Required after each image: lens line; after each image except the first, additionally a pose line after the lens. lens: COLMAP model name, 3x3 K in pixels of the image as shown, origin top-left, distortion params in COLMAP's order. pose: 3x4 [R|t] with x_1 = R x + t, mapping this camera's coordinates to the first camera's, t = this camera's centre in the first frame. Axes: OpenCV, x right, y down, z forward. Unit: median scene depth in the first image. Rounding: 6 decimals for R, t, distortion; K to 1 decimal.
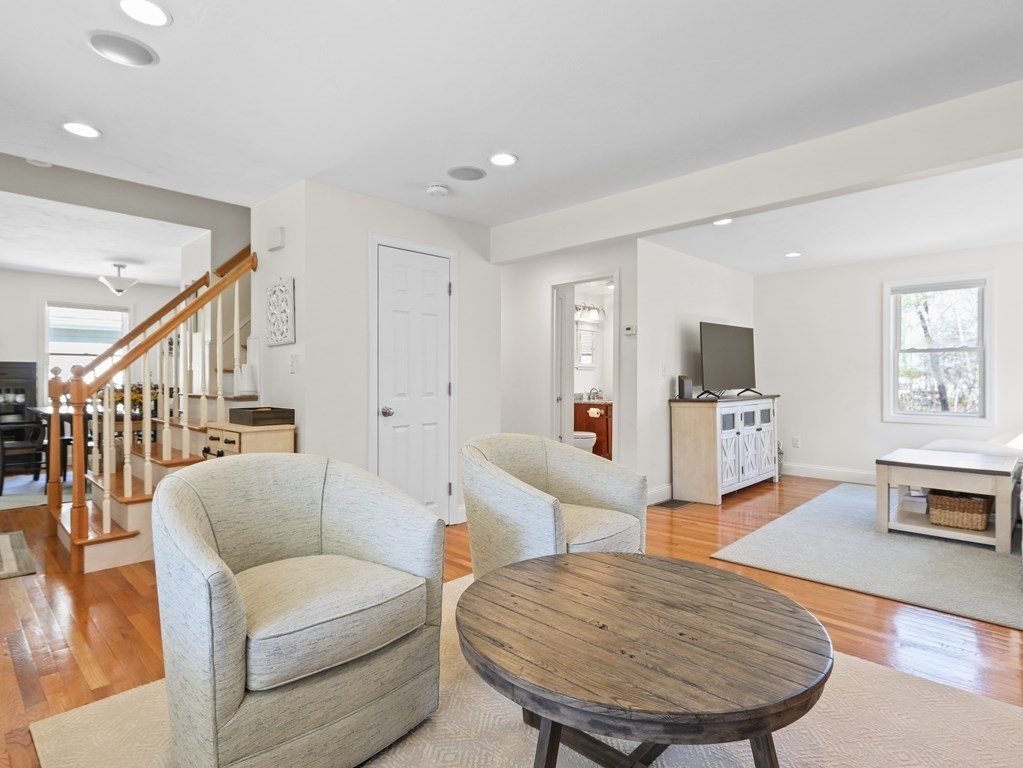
lens RADIAL K [[543.8, 0, 505.7], [0, 543.8, 379.5], [0, 0, 1]] dist [0.012830, -0.003661]
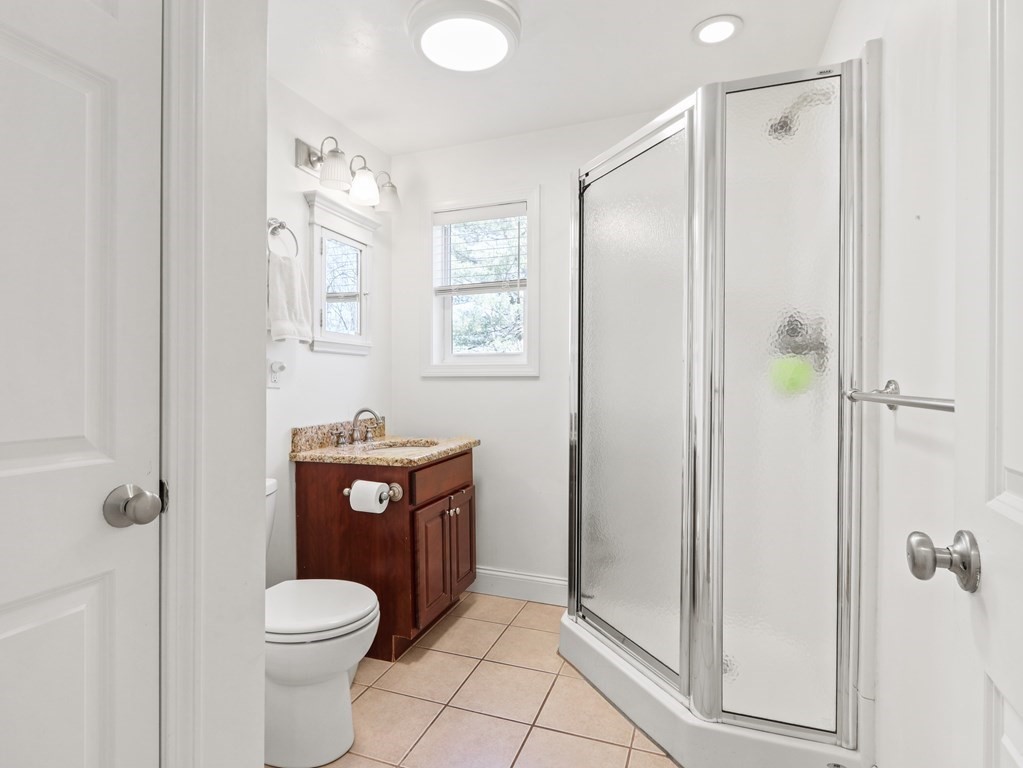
lens RADIAL K [[543.8, 0, 510.4], [0, 543.8, 384.0], [0, 0, 1]] dist [0.012830, -0.003661]
pose [[0.904807, 0.003029, 0.425812, 0.107549], [-0.004442, 0.999987, 0.002325, 0.000244], [-0.425799, -0.003996, 0.904809, 0.705129]]
